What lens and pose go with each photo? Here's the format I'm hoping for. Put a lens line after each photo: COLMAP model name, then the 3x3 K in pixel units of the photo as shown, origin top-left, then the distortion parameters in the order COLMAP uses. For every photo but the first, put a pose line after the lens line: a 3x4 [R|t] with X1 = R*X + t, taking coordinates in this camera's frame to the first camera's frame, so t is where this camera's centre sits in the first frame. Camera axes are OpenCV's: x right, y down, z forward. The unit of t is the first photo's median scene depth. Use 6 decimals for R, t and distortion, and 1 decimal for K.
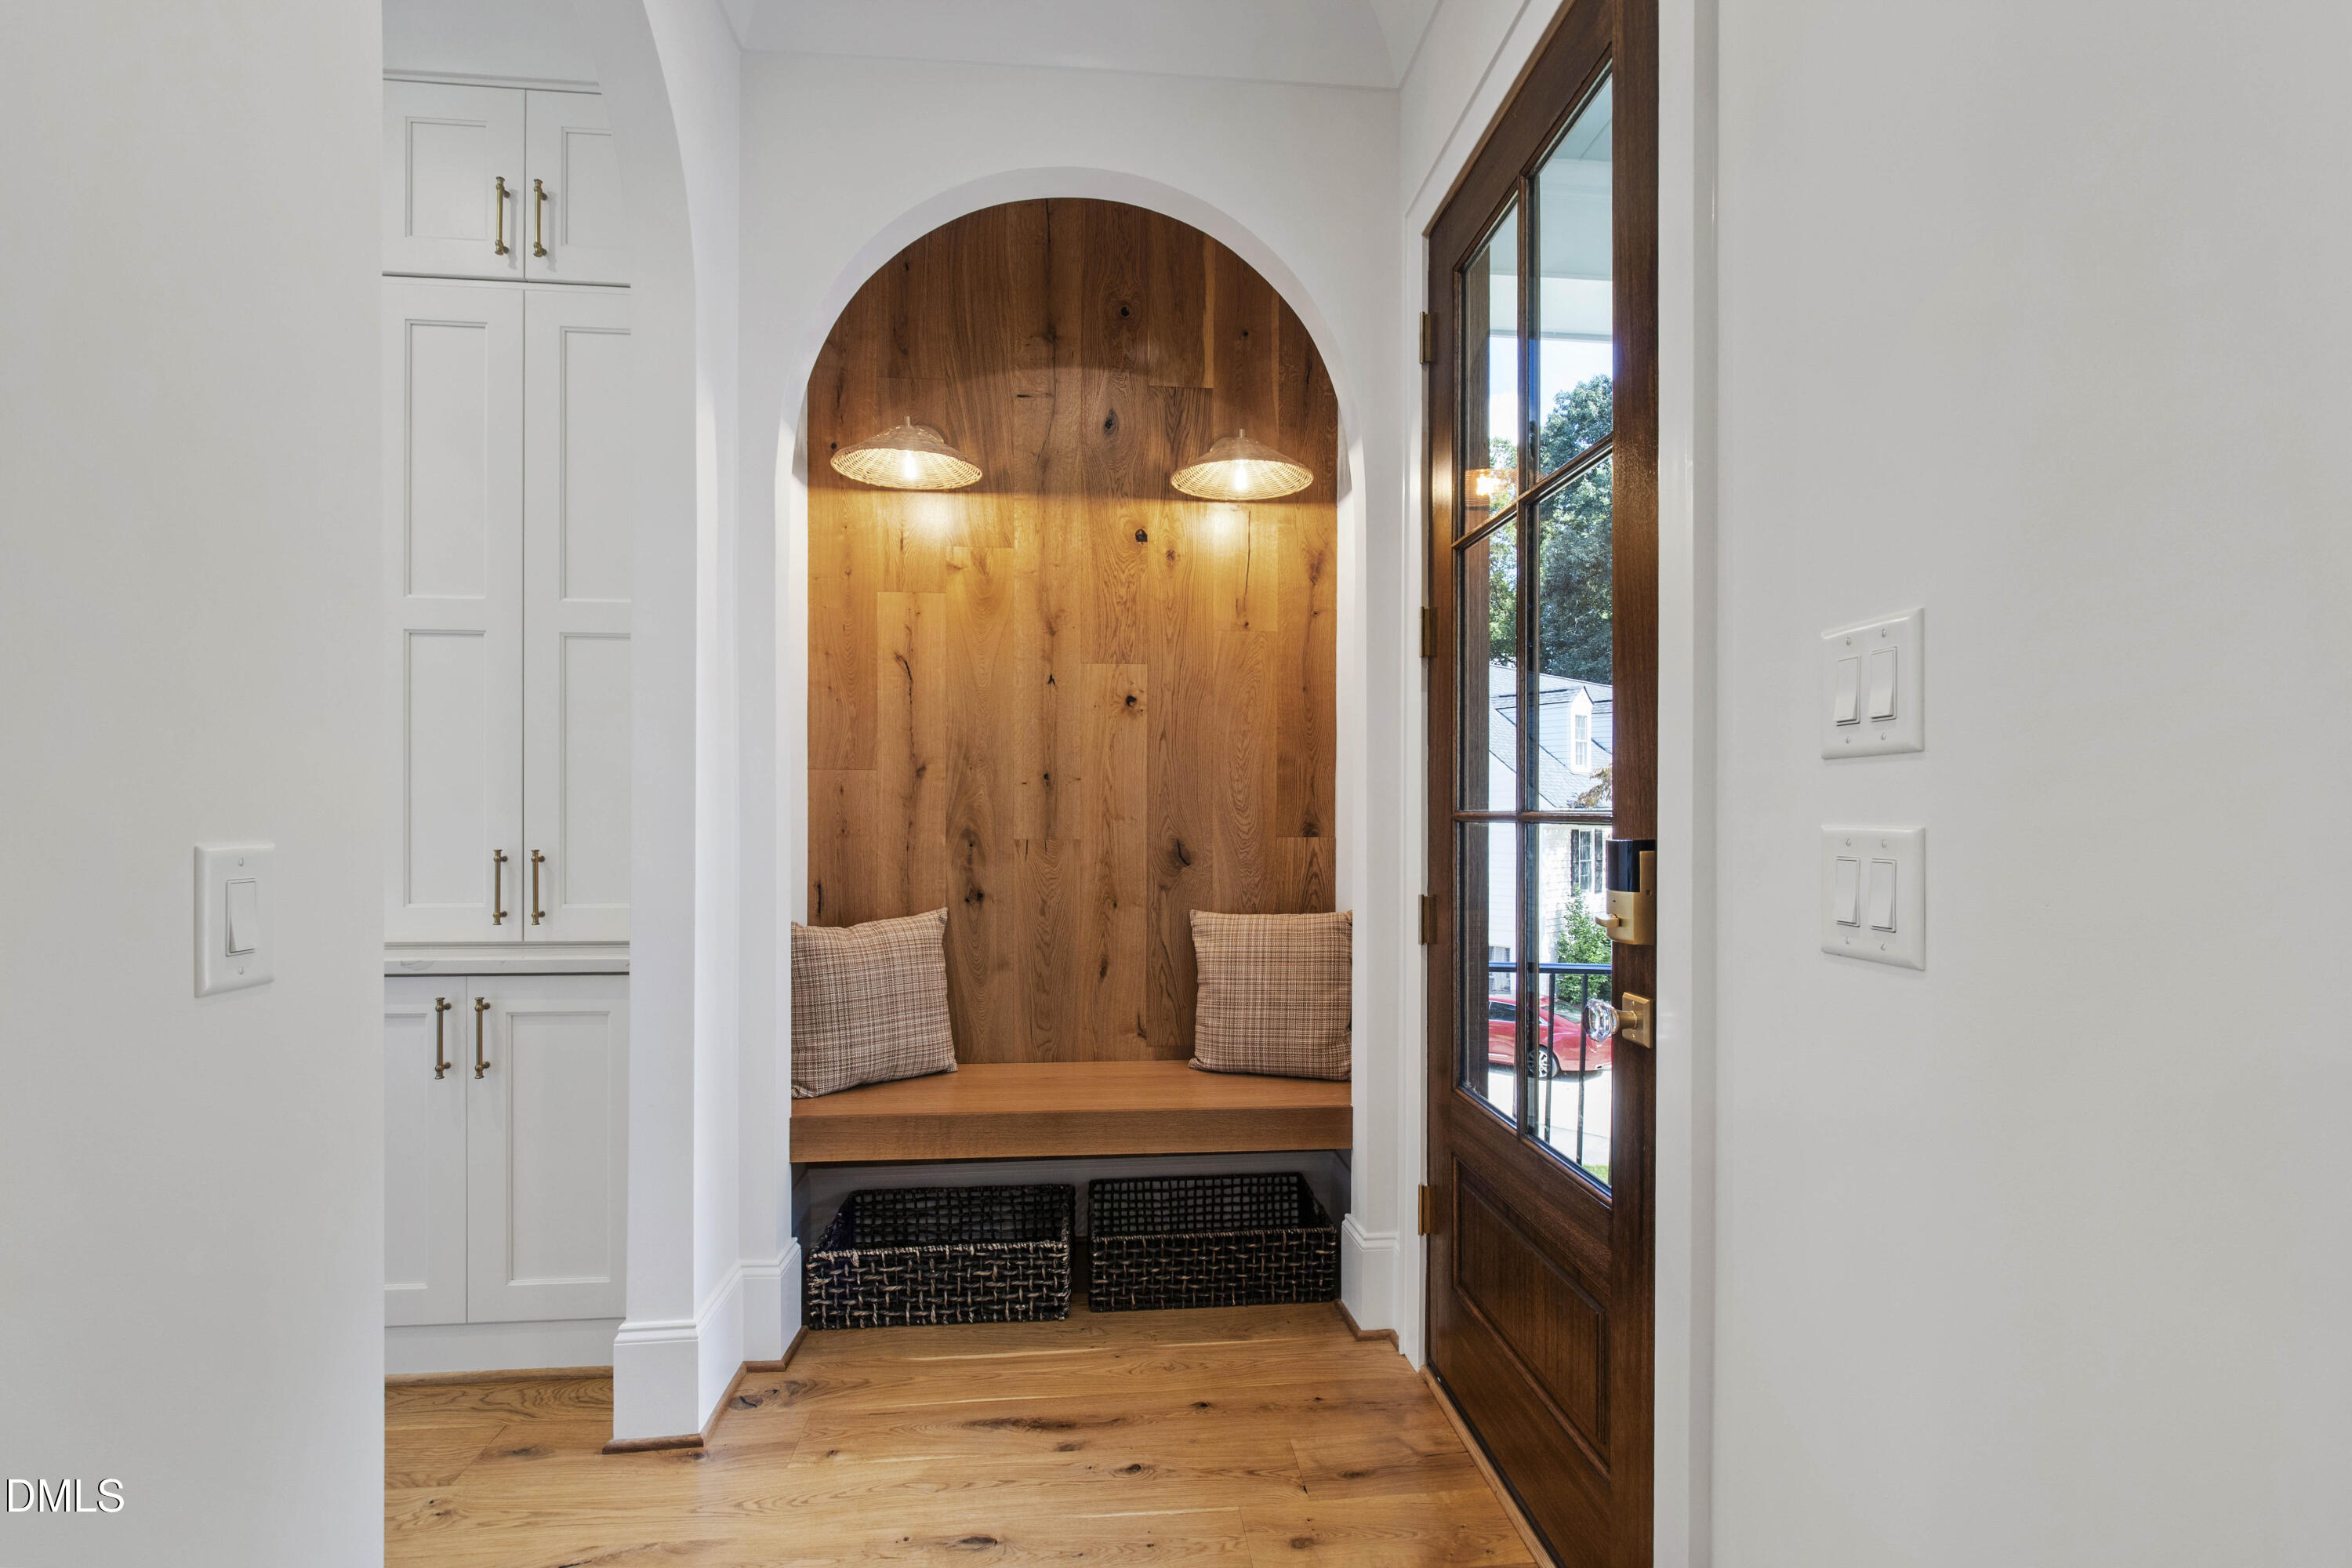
lens RADIAL K [[1039.2, 0, 1186.0], [0, 1039.2, 821.4], [0, 0, 1]] dist [-0.004143, 0.002220]
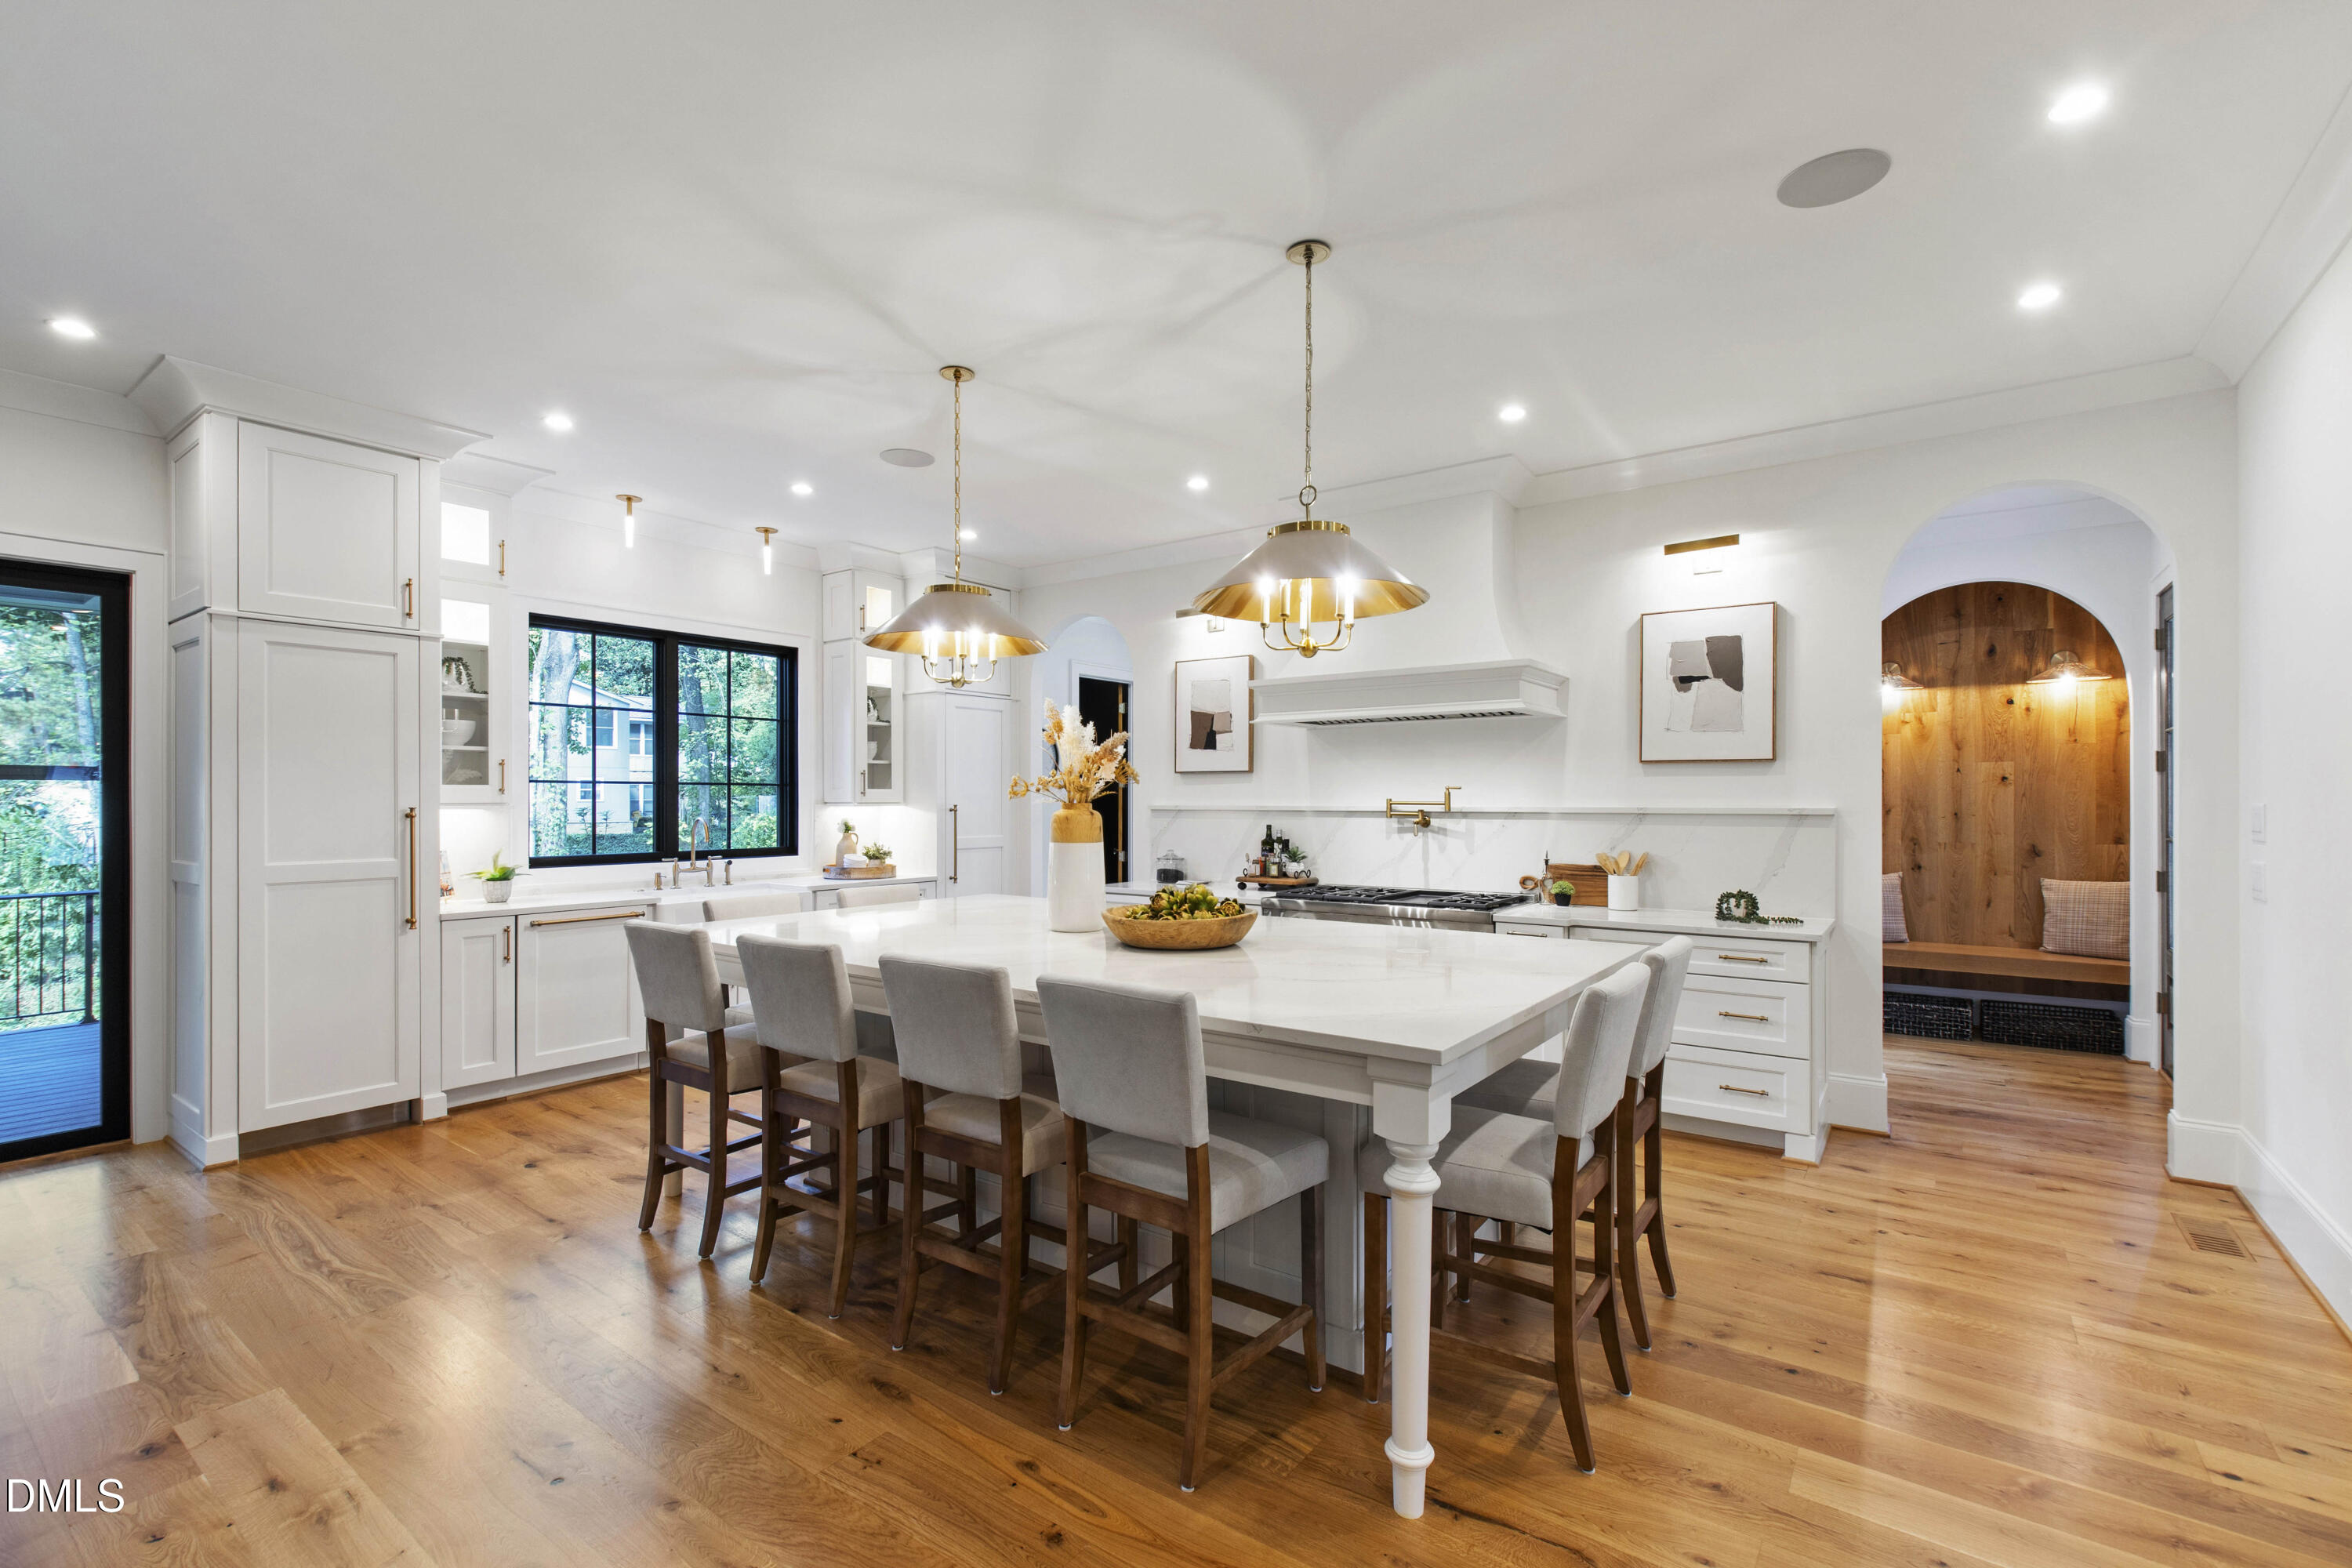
lens RADIAL K [[1039.2, 0, 1176.6], [0, 1039.2, 796.5], [0, 0, 1]] dist [-0.004143, 0.002220]
pose [[0.738390, -0.005000, -0.674356, 0.129806], [-0.001992, 0.999952, -0.009596, -0.056273], [0.674371, 0.008429, 0.738344, -1.743692]]
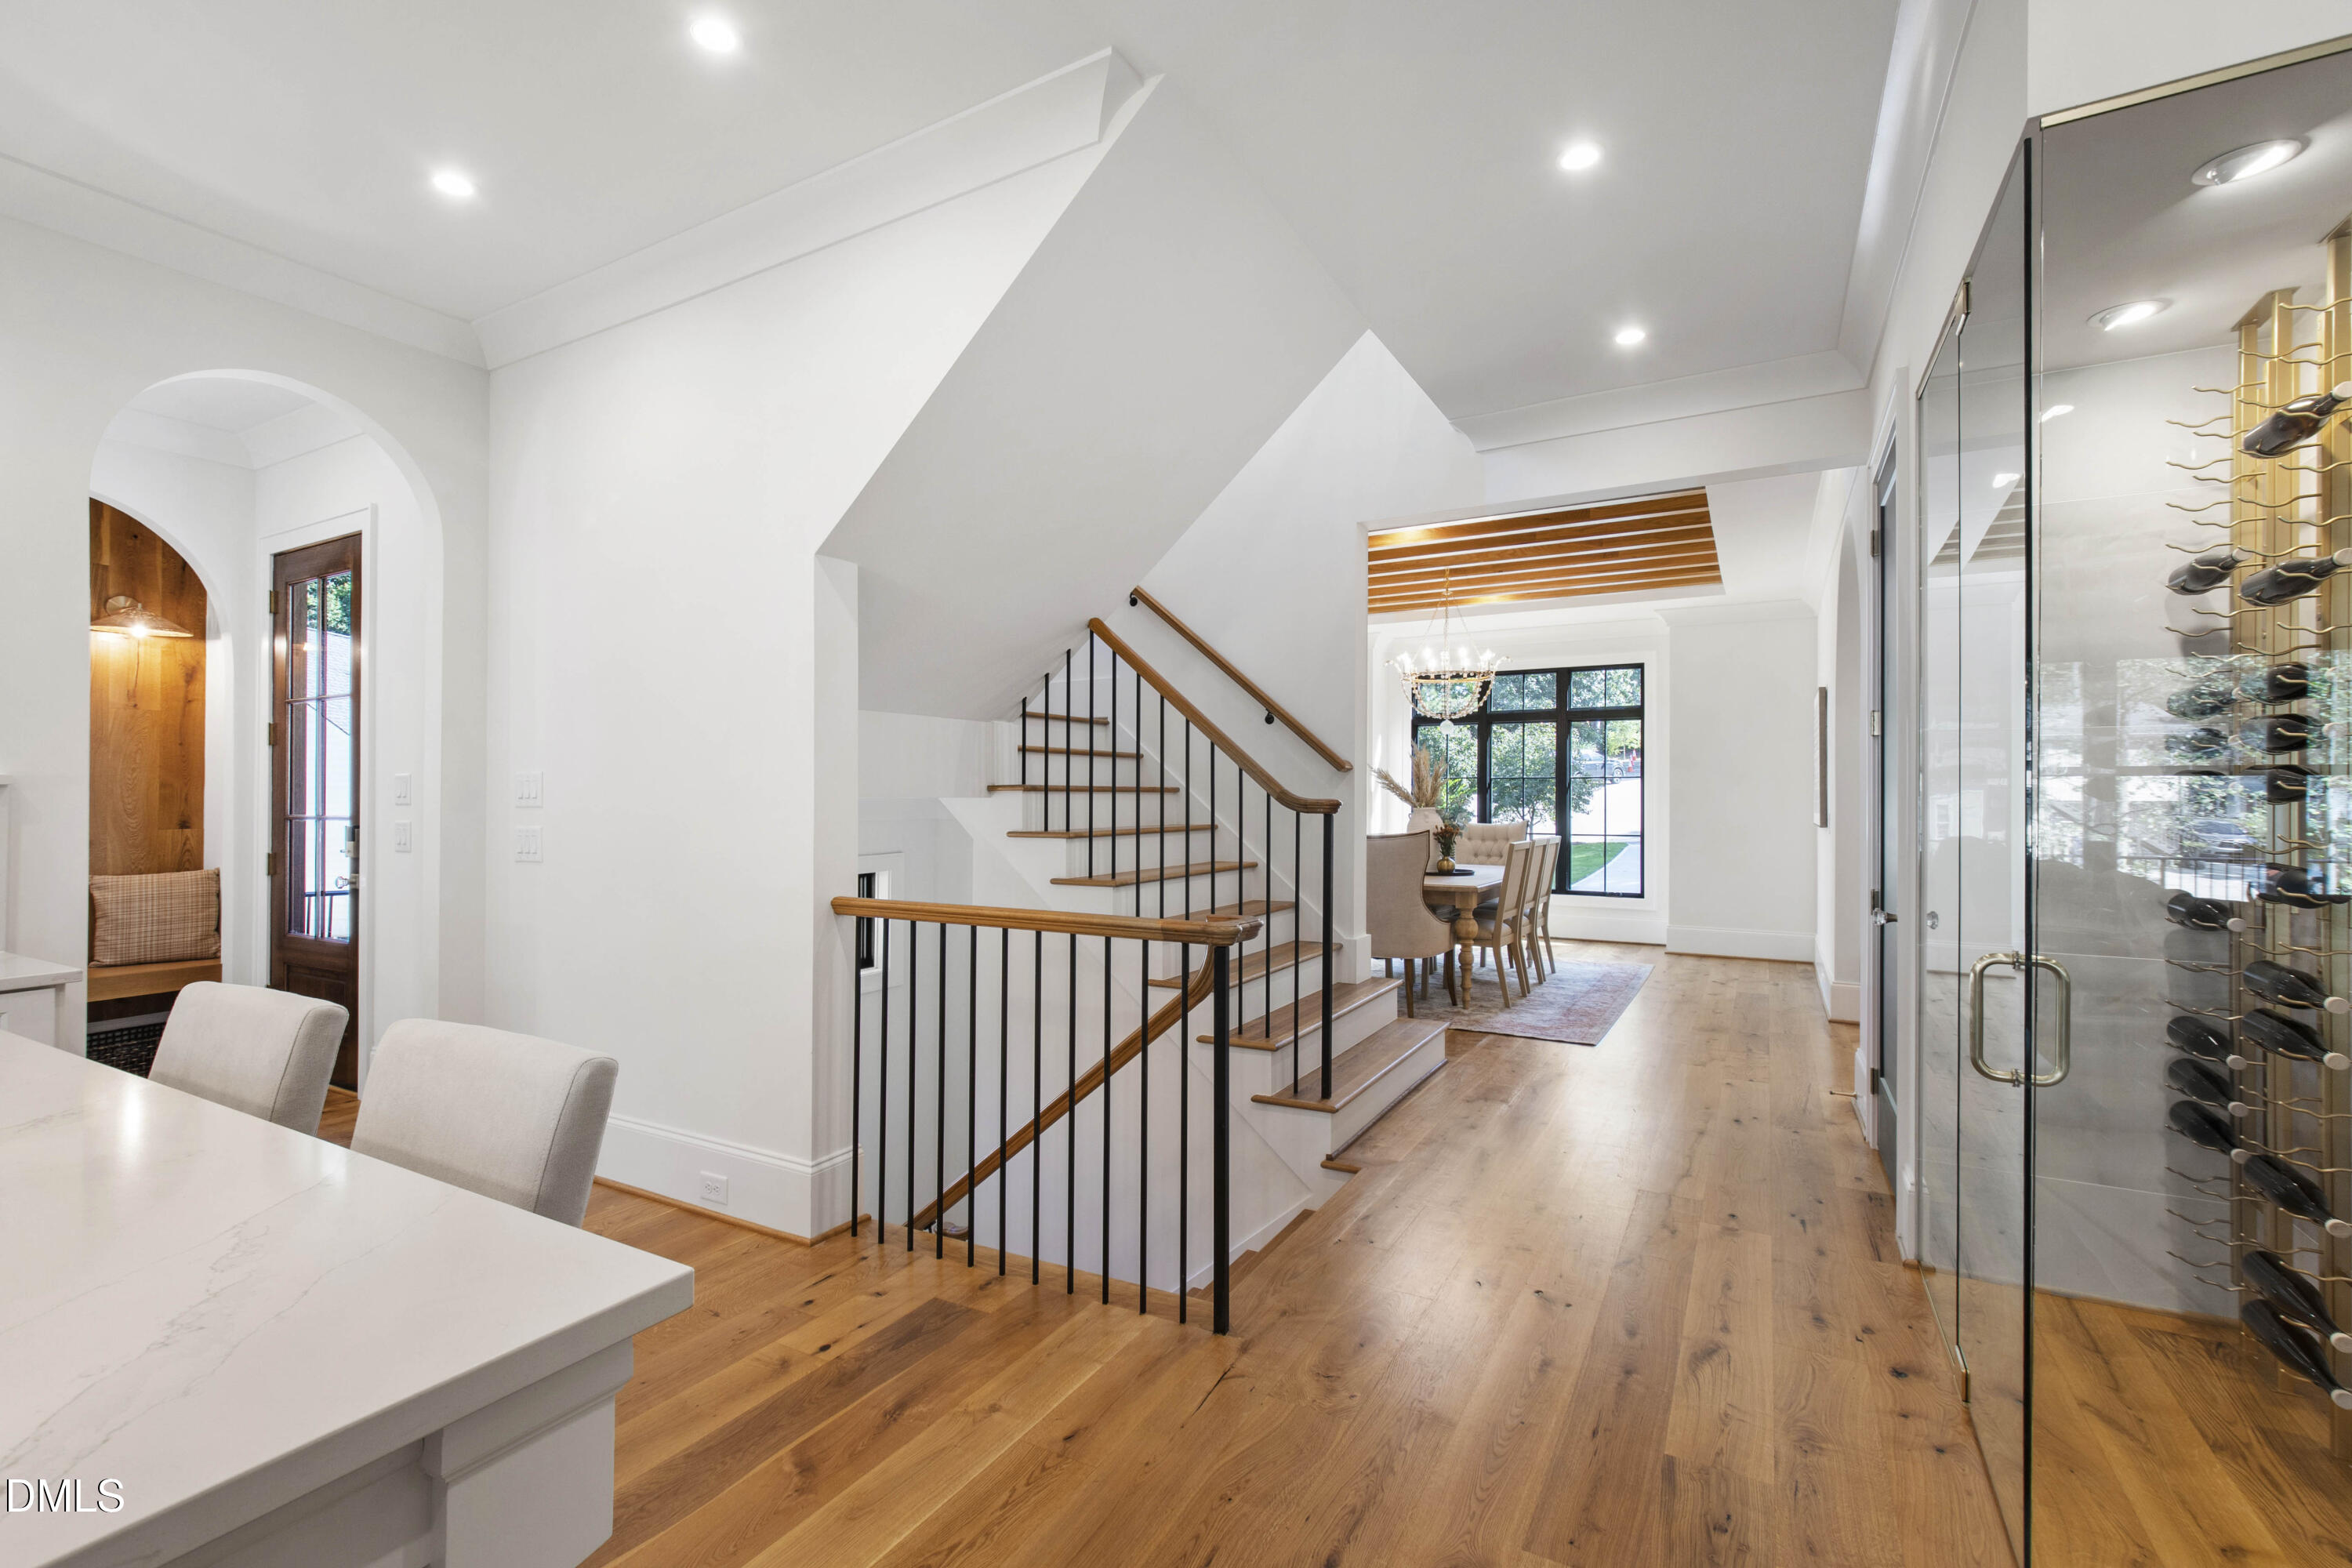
lens RADIAL K [[1039.2, 0, 1167.0], [0, 1039.2, 777.7], [0, 0, 1]] dist [-0.004143, 0.002220]
pose [[0.586439, 0.007973, 0.809954, -0.335640], [0.010039, 0.999803, -0.017111, -0.024810], [-0.809931, 0.018165, 0.586244, -1.409665]]
